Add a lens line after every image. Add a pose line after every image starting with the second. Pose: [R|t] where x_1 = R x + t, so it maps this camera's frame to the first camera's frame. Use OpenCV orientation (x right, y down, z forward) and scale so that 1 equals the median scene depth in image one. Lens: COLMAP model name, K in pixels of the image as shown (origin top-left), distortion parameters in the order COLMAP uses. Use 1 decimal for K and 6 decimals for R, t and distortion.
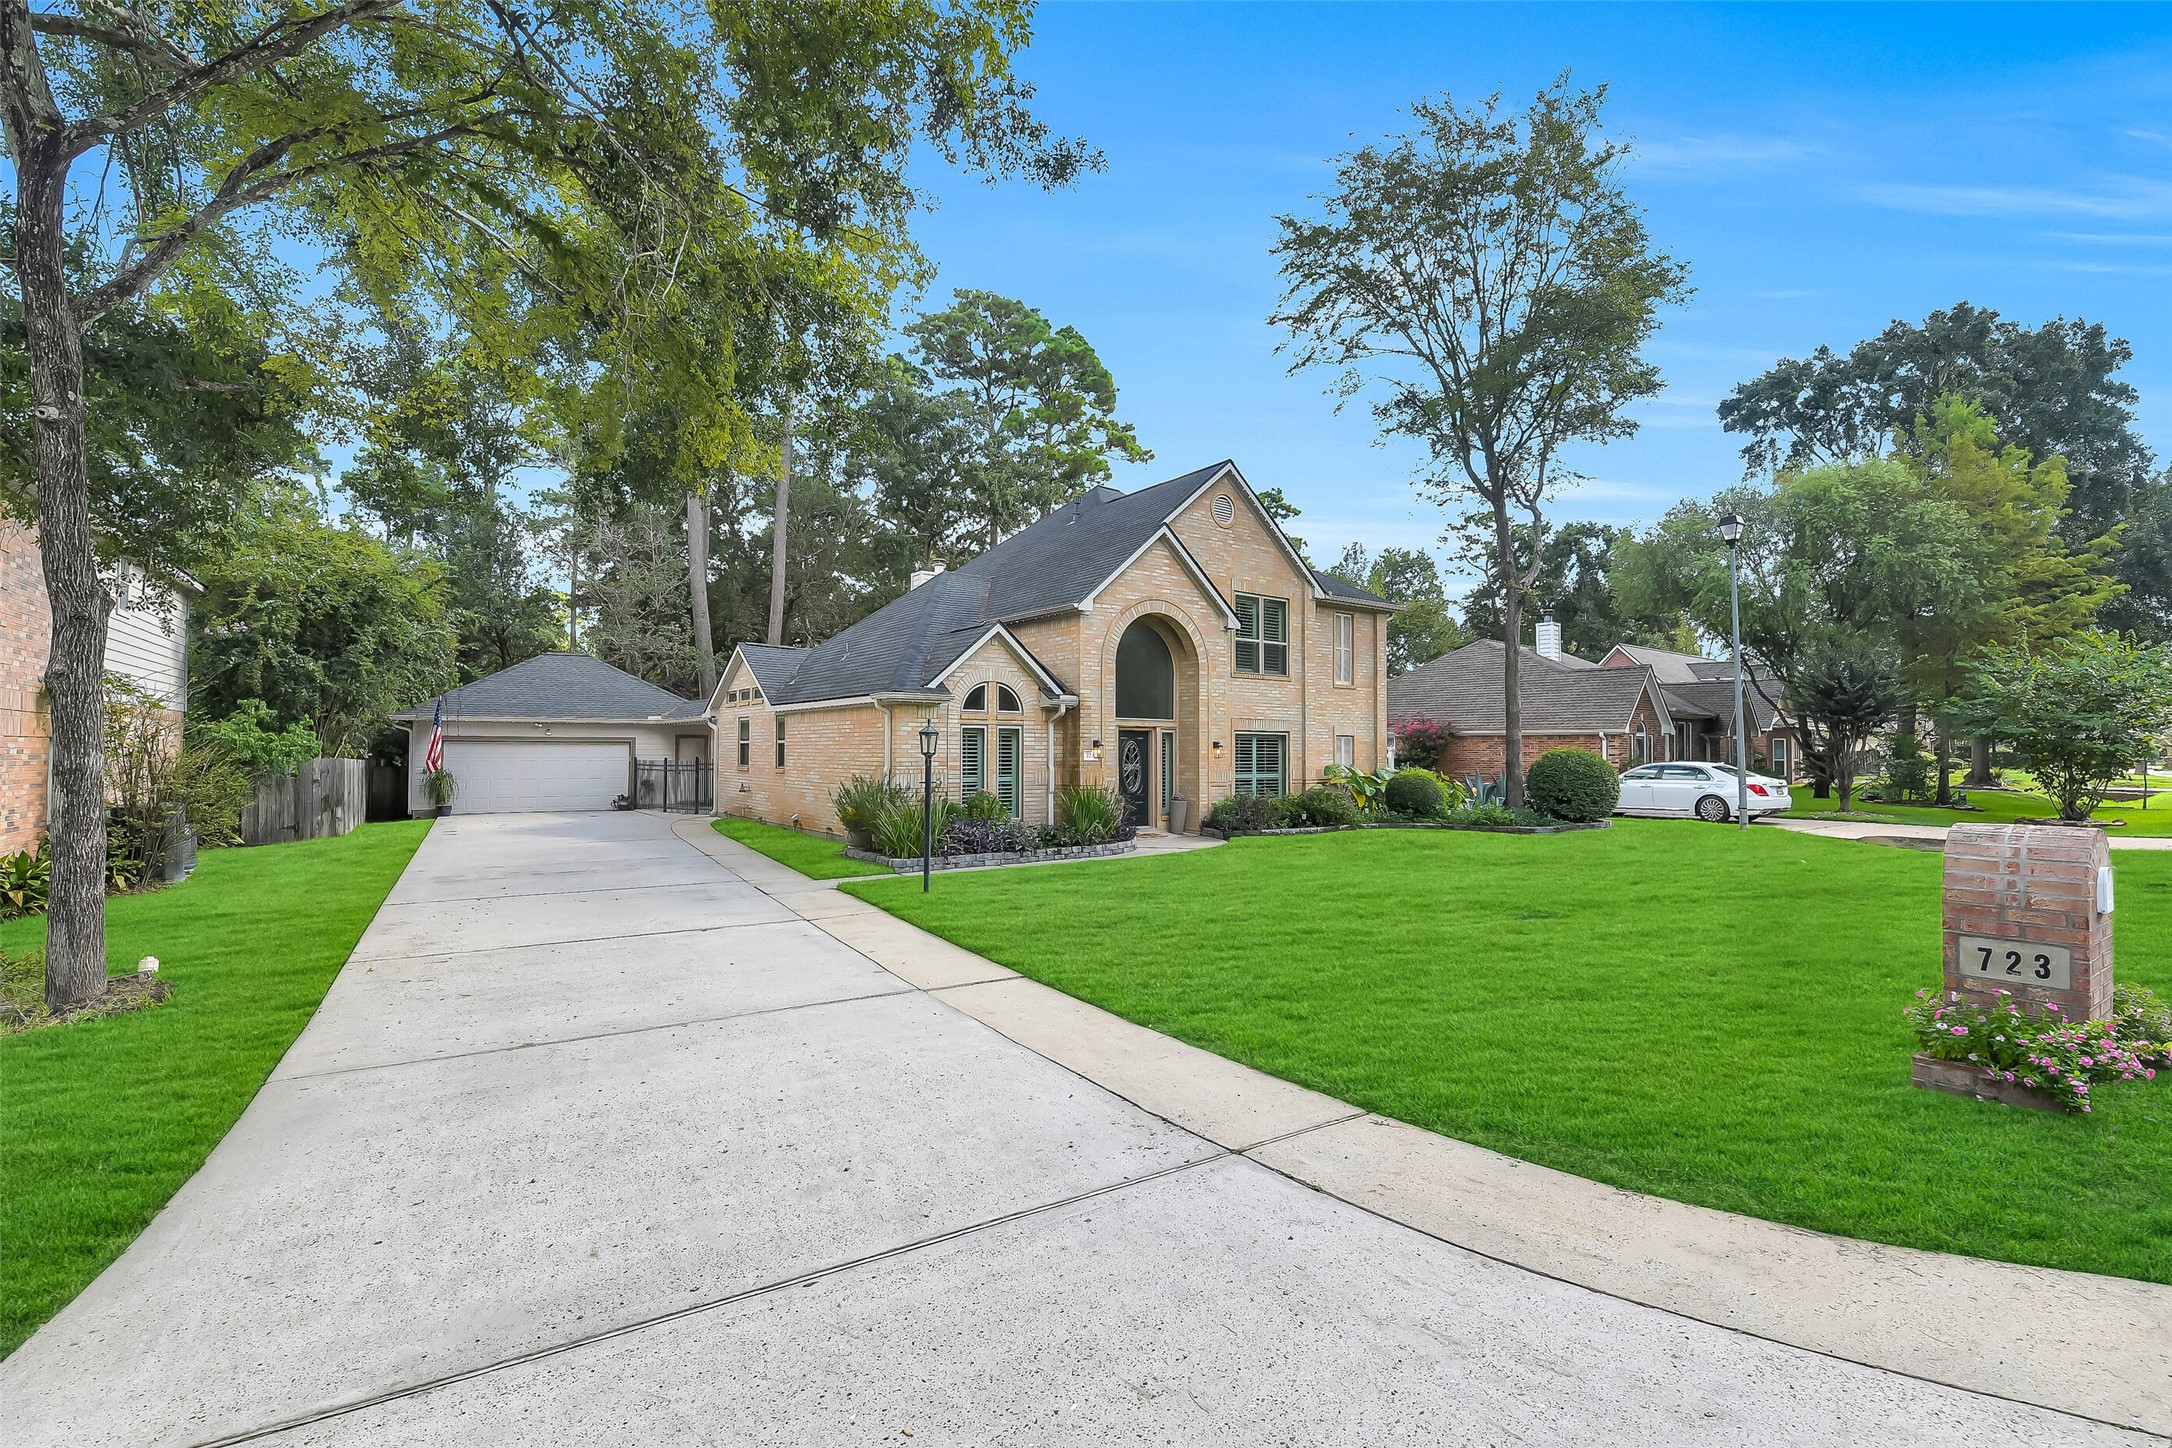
lens RADIAL K [[964.1, 0, 1092.6], [0, 964.1, 726.8], [0, 0, 1]] dist [-0.002686, -0.010635]
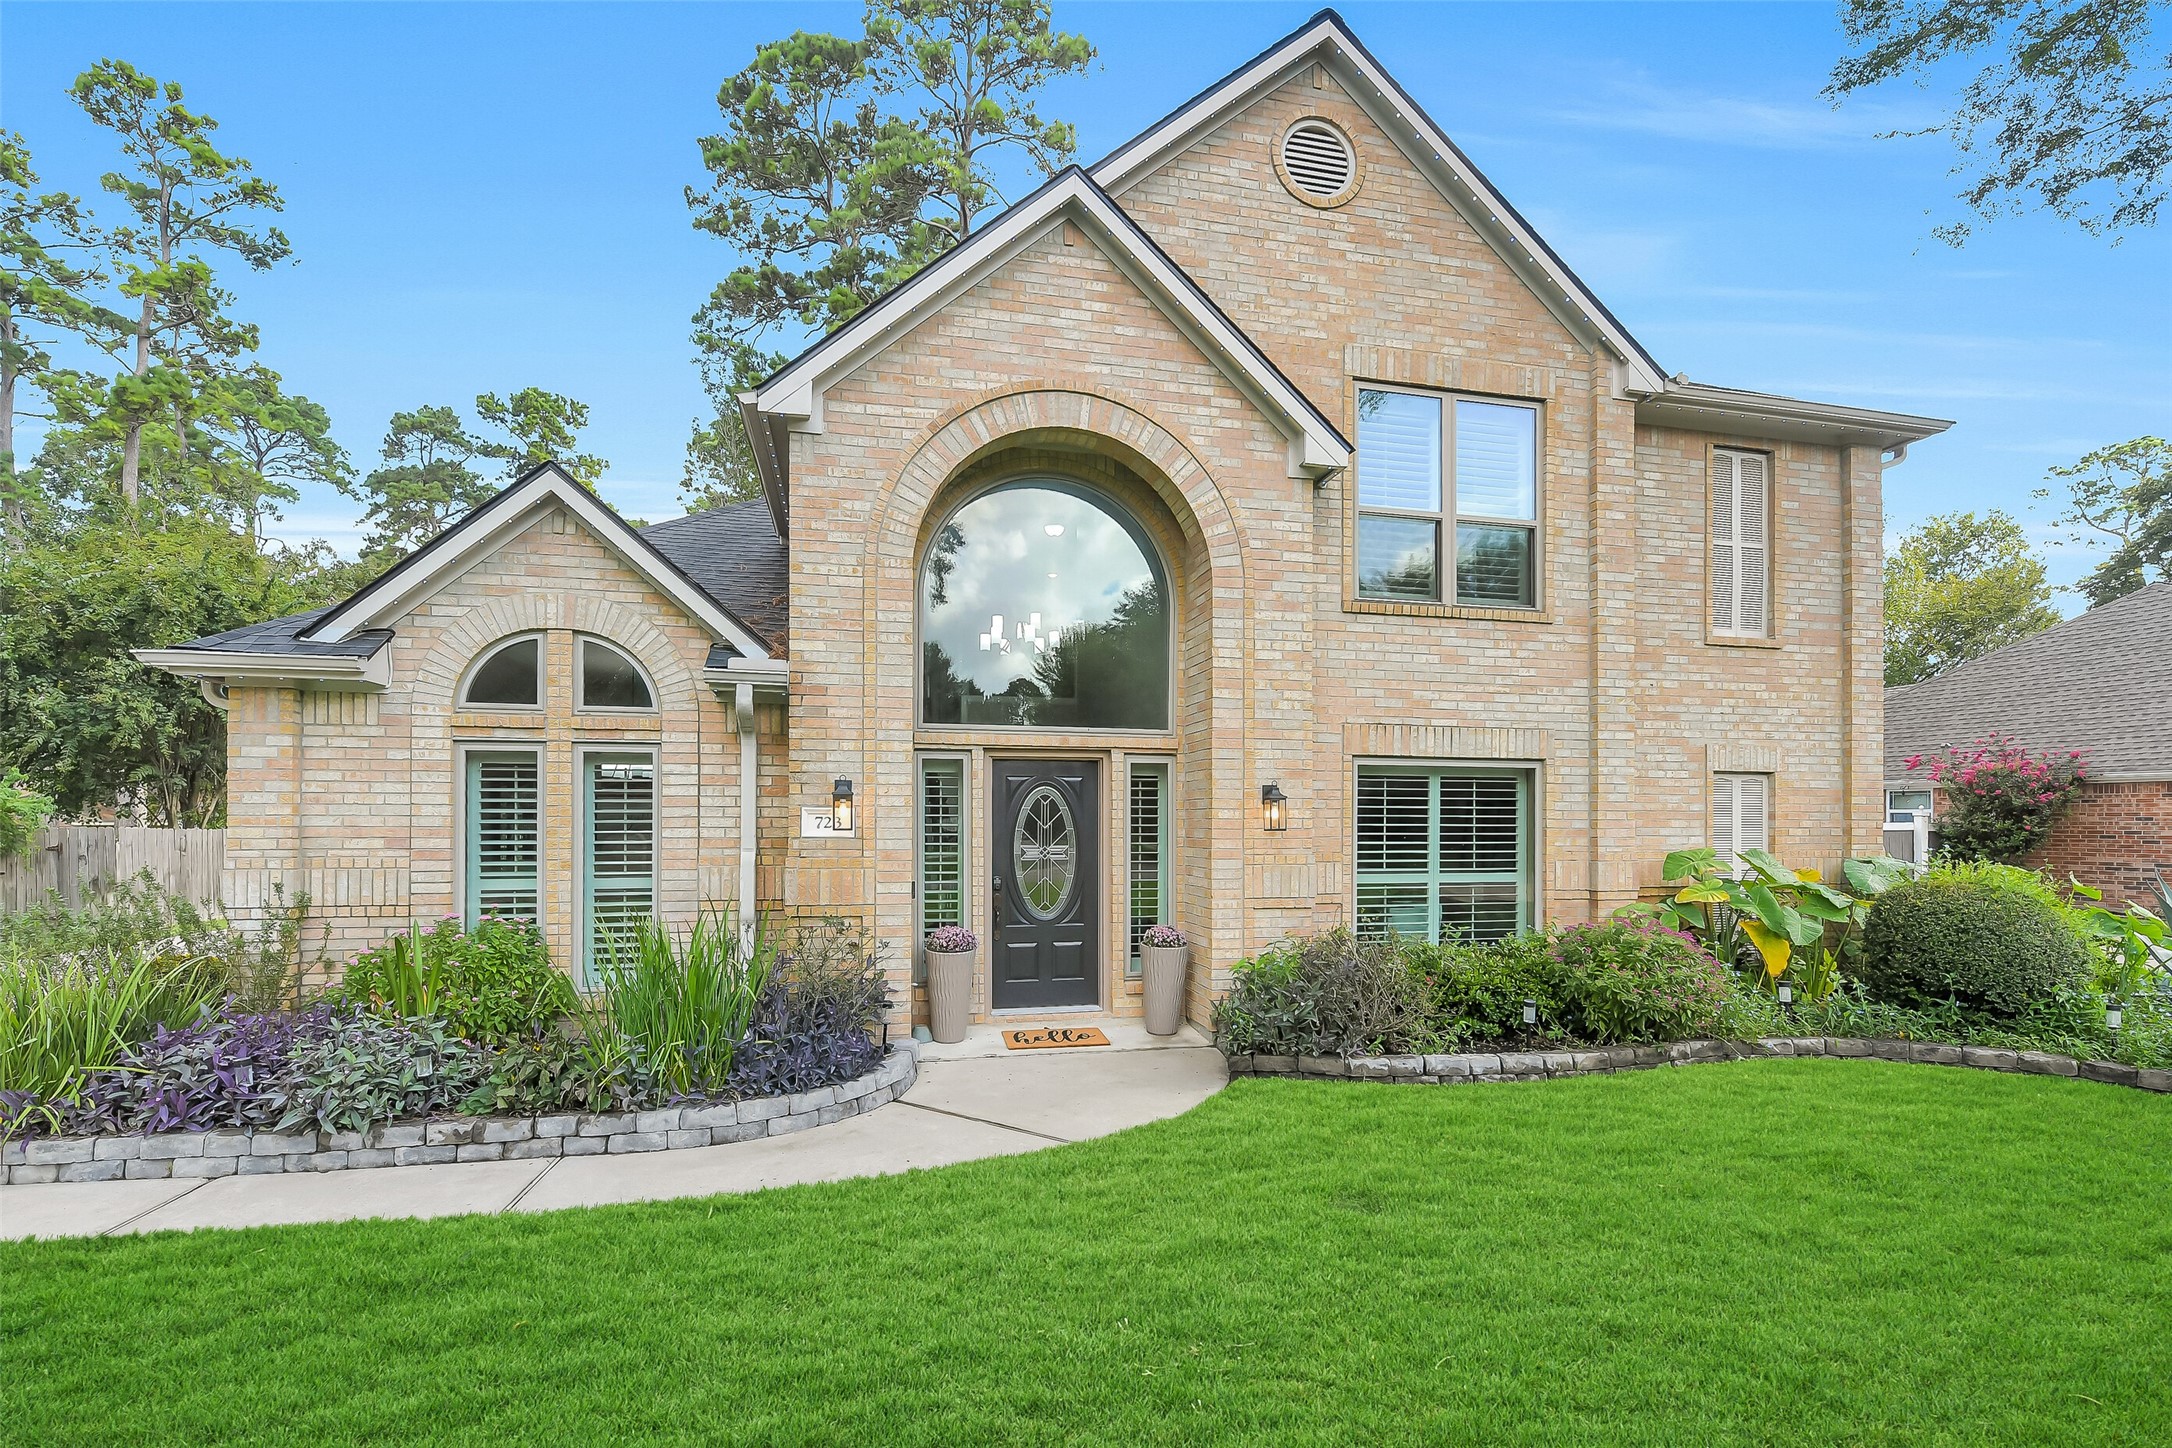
lens RADIAL K [[985.9, 0, 1089.5], [0, 985.9, 816.0], [0, 0, 1]] dist [-0.000880, -0.011455]
pose [[0.912660, -0.002689, -0.408712, 0.215016], [0.010745, 0.999791, 0.017416, 0.019579], [0.408579, -0.020287, 0.912497, 0.629976]]
